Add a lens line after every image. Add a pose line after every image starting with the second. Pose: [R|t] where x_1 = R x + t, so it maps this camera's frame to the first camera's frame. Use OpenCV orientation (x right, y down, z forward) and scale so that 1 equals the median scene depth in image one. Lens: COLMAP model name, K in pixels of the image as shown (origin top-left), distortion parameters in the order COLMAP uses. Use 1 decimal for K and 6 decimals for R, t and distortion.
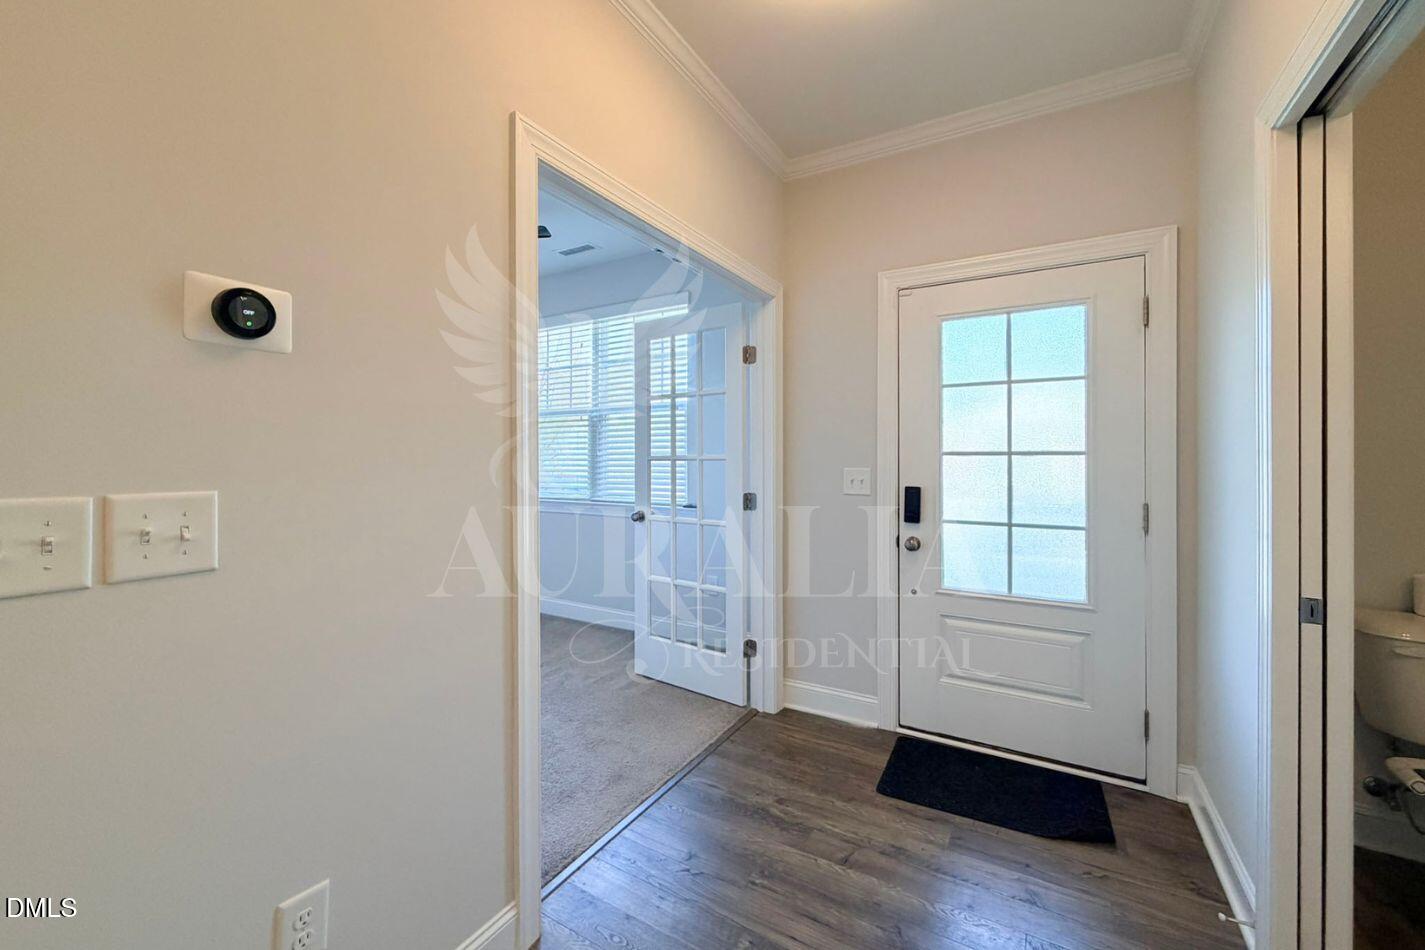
lens RADIAL K [[569.7, 0, 708.8], [0, 569.7, 464.9], [0, 0, 1]] dist [-0.003017, -0.000036]
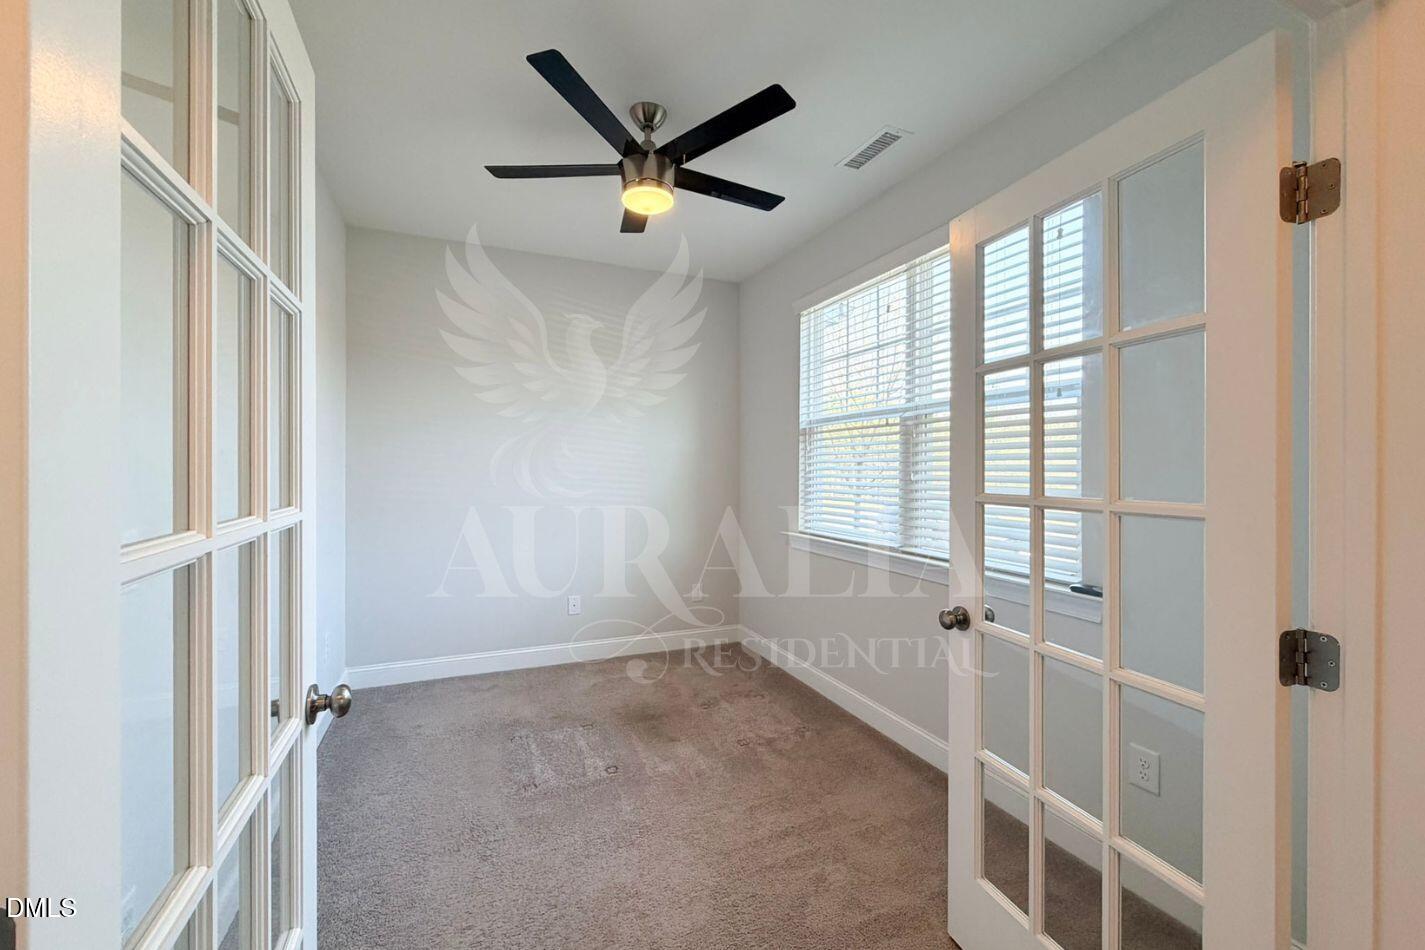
lens RADIAL K [[569.7, 0, 705.7], [0, 569.7, 470.6], [0, 0, 1]] dist [-0.003017, -0.000036]
pose [[0.805277, 0.004514, -0.592881, -0.009210], [-0.007247, 0.999971, -0.002229, -0.031732], [0.592854, 0.006091, 0.805287, 0.485120]]
